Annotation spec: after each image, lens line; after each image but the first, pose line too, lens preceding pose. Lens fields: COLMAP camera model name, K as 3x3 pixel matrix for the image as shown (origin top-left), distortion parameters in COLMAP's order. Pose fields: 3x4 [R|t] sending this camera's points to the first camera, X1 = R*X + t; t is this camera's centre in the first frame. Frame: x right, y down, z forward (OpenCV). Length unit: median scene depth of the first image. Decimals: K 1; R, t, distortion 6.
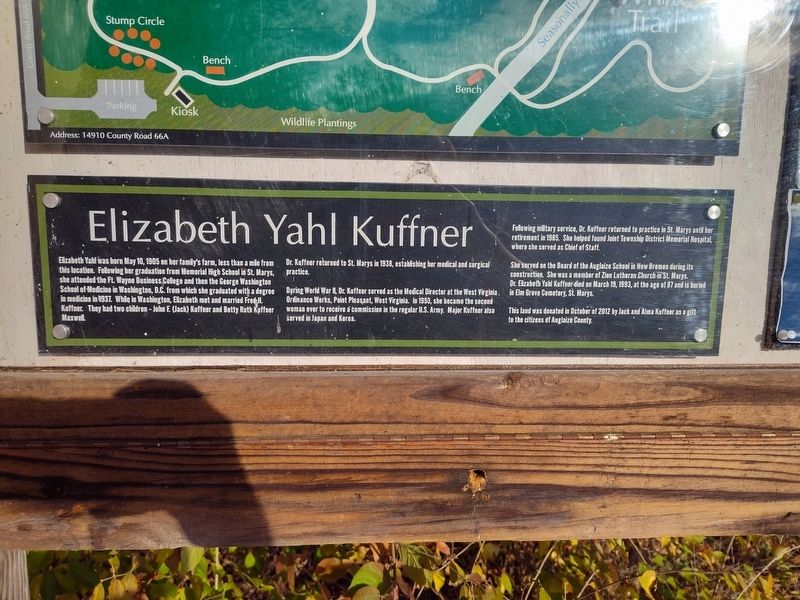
lens RADIAL K [[544.5, 0, 400.5], [0, 544.5, 302.5], [0, 0, 1]] dist [0.031874, -0.030742]
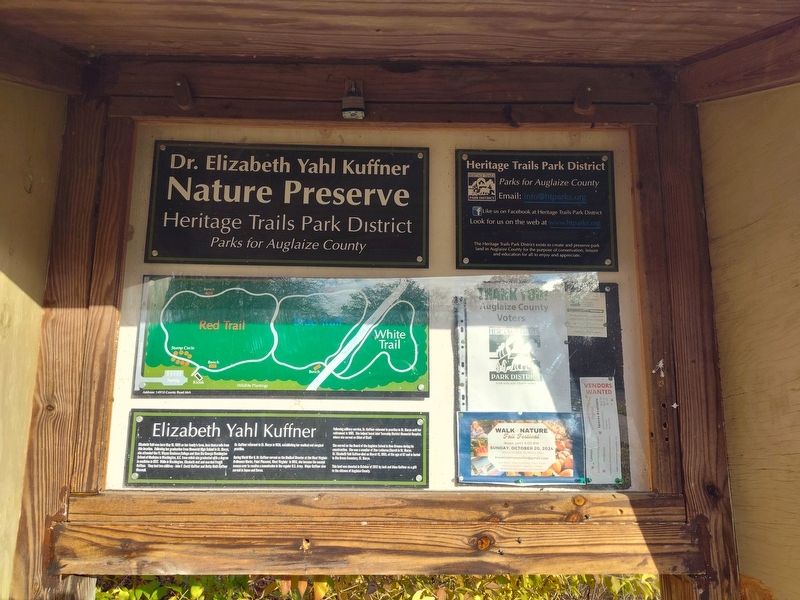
lens RADIAL K [[544.5, 0, 402.8], [0, 544.5, 301.1], [0, 0, 1]] dist [0.031874, -0.030742]
pose [[0.999599, -0.007617, -0.027281, 0.589492], [-0.000726, 0.955957, -0.293506, 0.025018], [0.028315, 0.293408, 0.955568, -1.417547]]
